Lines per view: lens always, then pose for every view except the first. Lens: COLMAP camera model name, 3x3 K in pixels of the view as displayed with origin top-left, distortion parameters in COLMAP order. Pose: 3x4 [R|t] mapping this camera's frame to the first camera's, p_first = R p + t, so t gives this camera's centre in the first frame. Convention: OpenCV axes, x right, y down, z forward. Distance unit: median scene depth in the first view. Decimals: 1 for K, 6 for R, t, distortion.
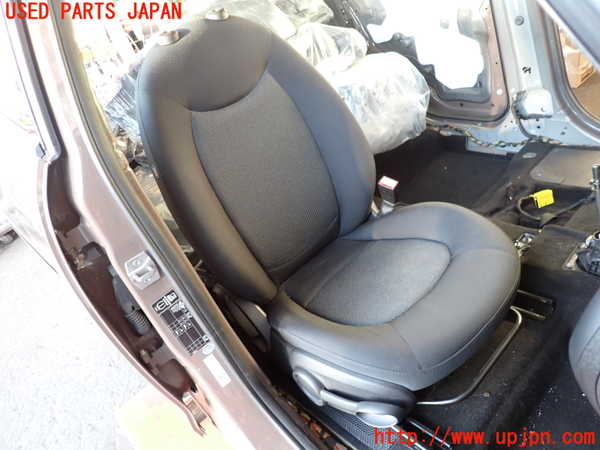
lens RADIAL K [[444.7, 0, 297.2], [0, 444.7, 225.5], [0, 0, 1]] dist [0.005487, 0.000183]
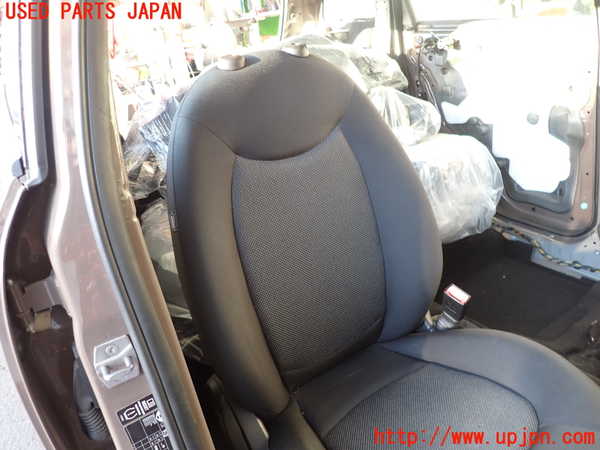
lens RADIAL K [[444.7, 0, 297.2], [0, 444.7, 225.5], [0, 0, 1]] dist [0.005487, 0.000183]
pose [[0.974552, 0.219576, -0.045106, -0.056603], [-0.223351, 0.968263, -0.112169, -0.057354], [0.019045, 0.119389, 0.992665, 0.185967]]
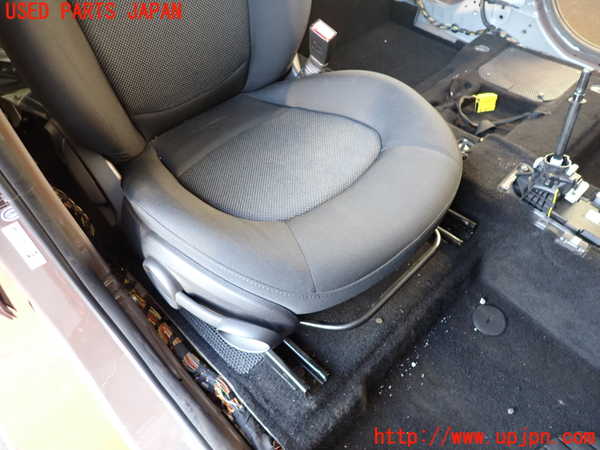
lens RADIAL K [[444.7, 0, 297.2], [0, 444.7, 225.5], [0, 0, 1]] dist [0.005487, 0.000183]
pose [[0.955523, 0.156566, 0.249926, 0.029527], [-0.222449, 0.939017, 0.262228, 0.019557], [-0.193629, -0.306161, 0.932080, 0.215581]]
